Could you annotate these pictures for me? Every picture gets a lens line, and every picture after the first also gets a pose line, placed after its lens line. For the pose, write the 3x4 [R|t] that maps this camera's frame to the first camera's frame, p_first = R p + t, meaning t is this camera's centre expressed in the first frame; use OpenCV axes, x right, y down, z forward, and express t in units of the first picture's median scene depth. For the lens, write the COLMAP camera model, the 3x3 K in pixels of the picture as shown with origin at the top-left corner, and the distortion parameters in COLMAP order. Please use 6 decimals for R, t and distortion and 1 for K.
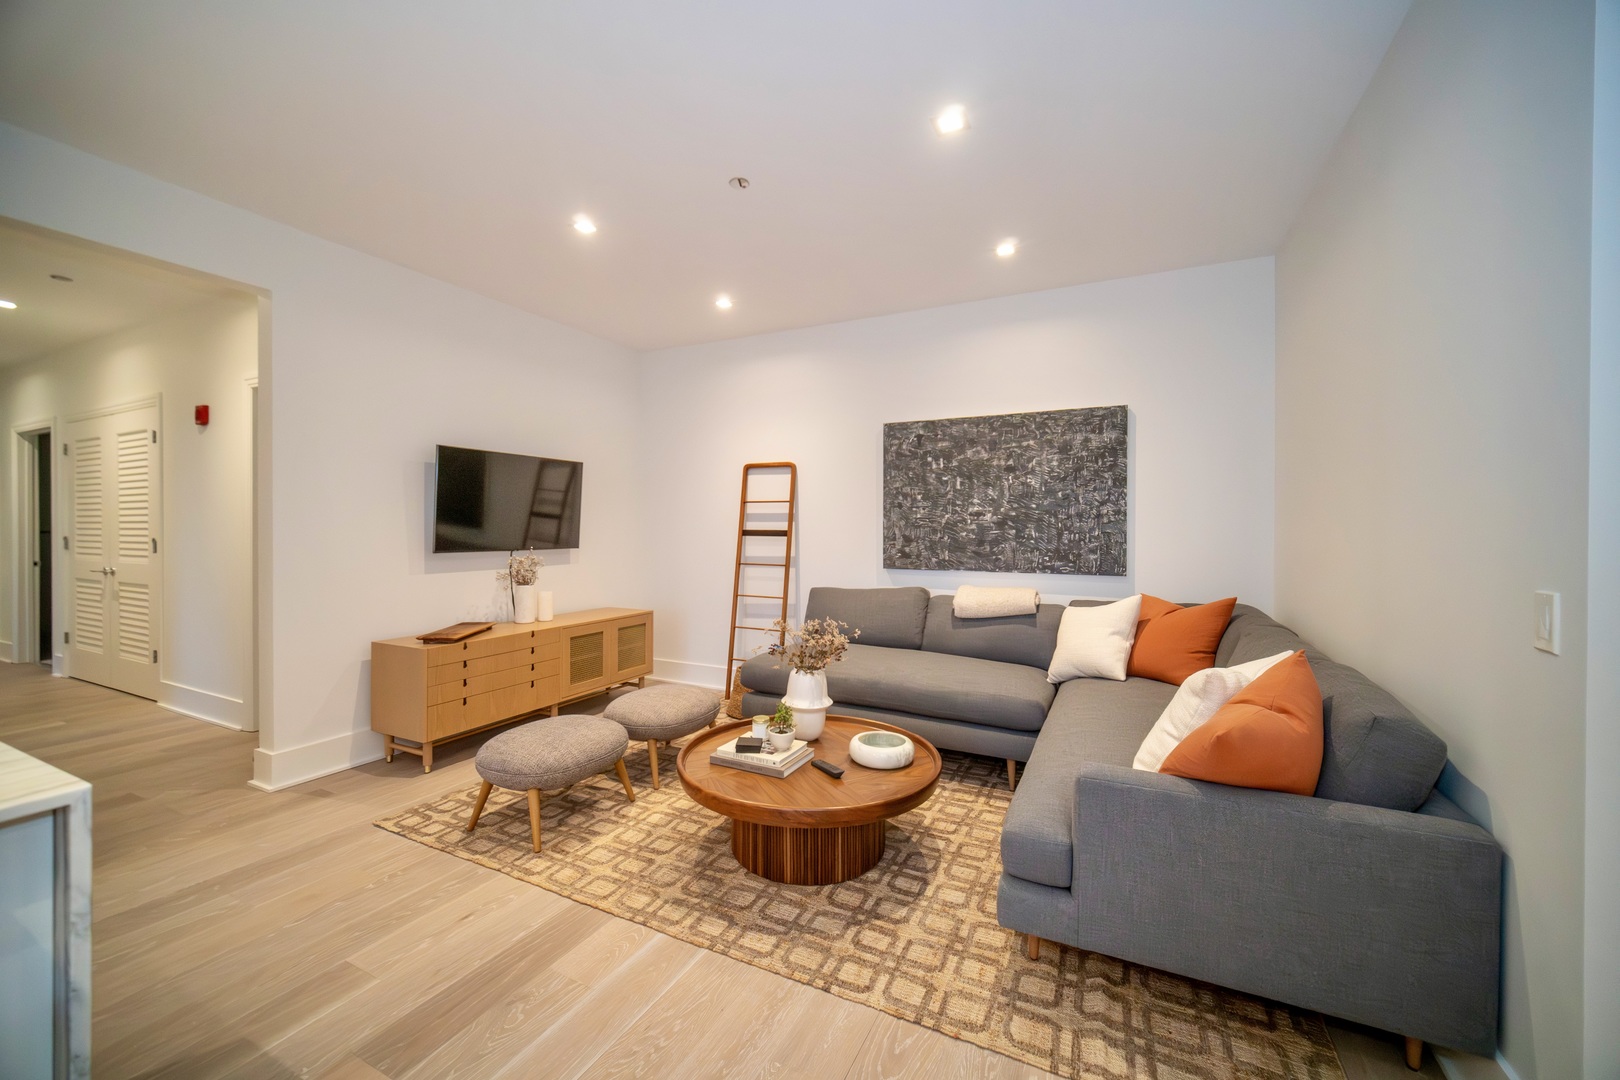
lens RADIAL K [[632.5, 0, 811.6], [0, 632.5, 534.7], [0, 0, 1]] dist [-0.001162, -0.000080]
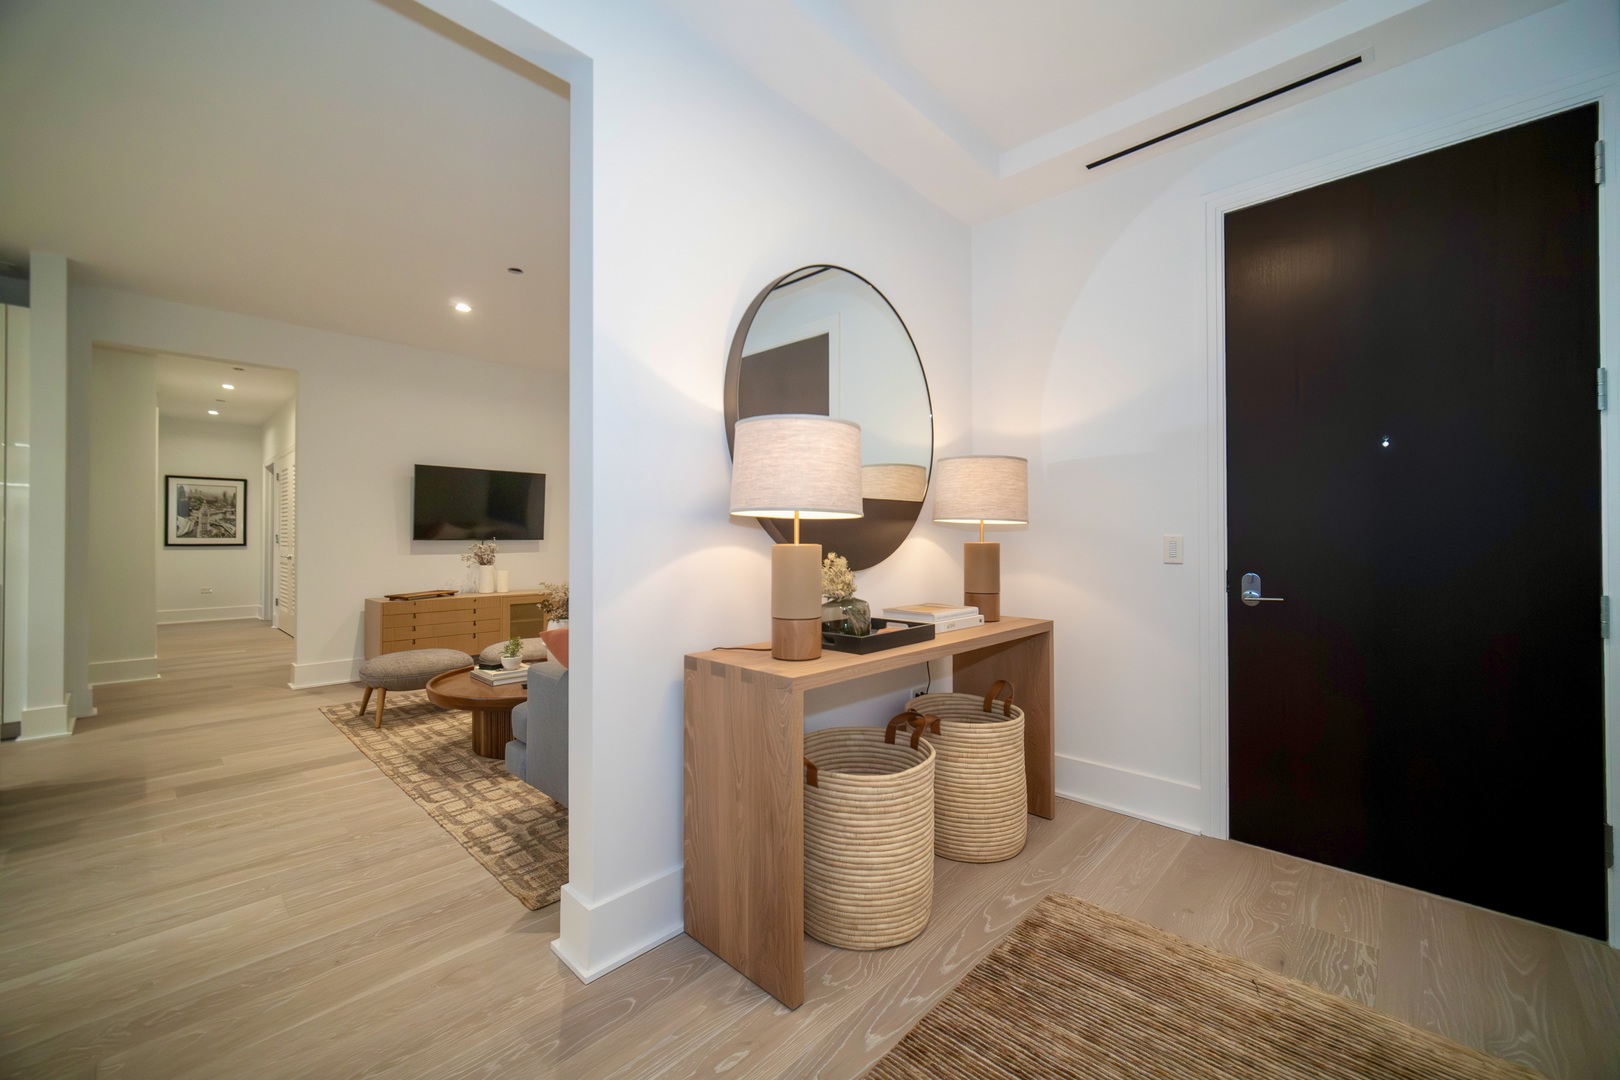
lens RADIAL K [[632.5, 0, 811.4], [0, 632.5, 536.7], [0, 0, 1]] dist [-0.001162, -0.000080]
pose [[0.957172, -0.003797, -0.289494, 1.150492], [-0.000807, 0.999875, -0.015780, 0.073029], [0.289518, 0.015338, 0.957050, -0.185619]]
